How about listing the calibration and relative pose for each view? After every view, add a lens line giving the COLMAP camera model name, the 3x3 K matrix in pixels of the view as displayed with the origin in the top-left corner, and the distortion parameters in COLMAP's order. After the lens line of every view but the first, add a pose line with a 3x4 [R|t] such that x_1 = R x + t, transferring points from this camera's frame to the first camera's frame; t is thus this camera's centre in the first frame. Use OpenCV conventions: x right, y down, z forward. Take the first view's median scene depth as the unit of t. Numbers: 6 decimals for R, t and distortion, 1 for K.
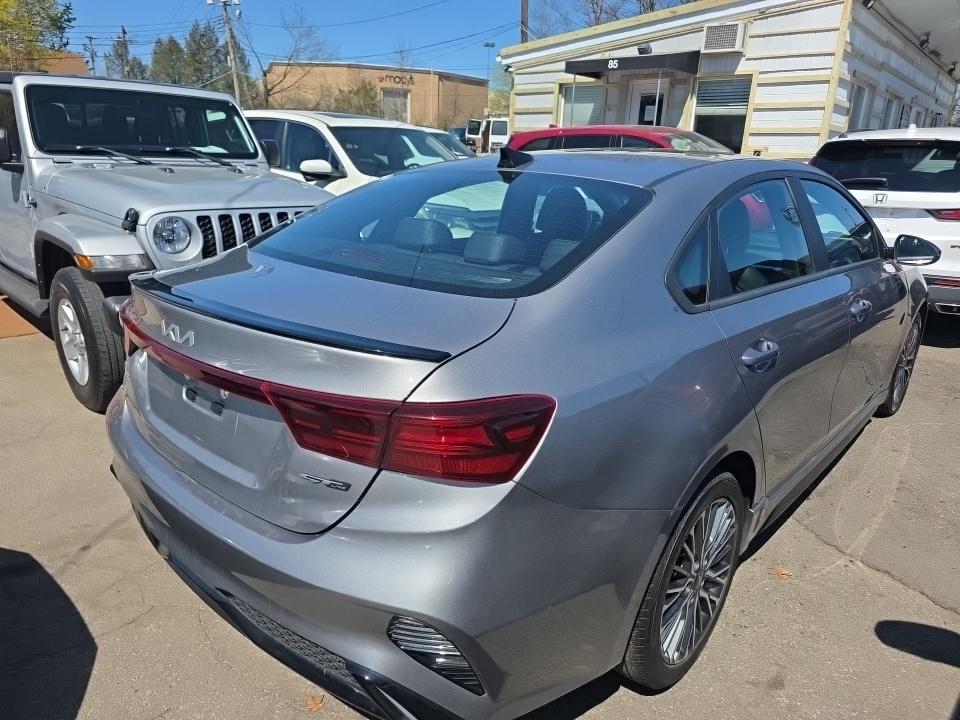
lens RADIAL K [[644.0, 0, 480.0], [0, 644.0, 360.0], [0, 0, 1]] dist [0.029722, -0.050153]
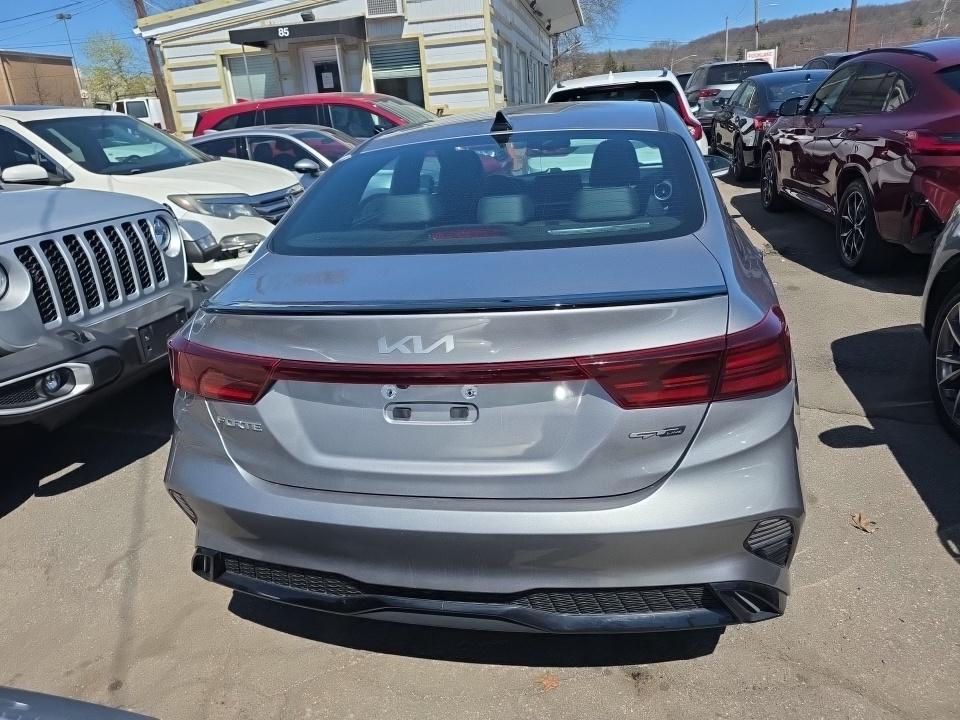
lens RADIAL K [[648.0, 0, 480.0], [0, 648.0, 360.0], [0, 0, 1]] dist [-0.020186, -0.001182]
pose [[0.843912, -0.264305, 0.466856, -0.123562], [0.243912, 0.964106, 0.104910, -0.014110], [-0.477827, 0.025337, 0.878088, 0.028167]]
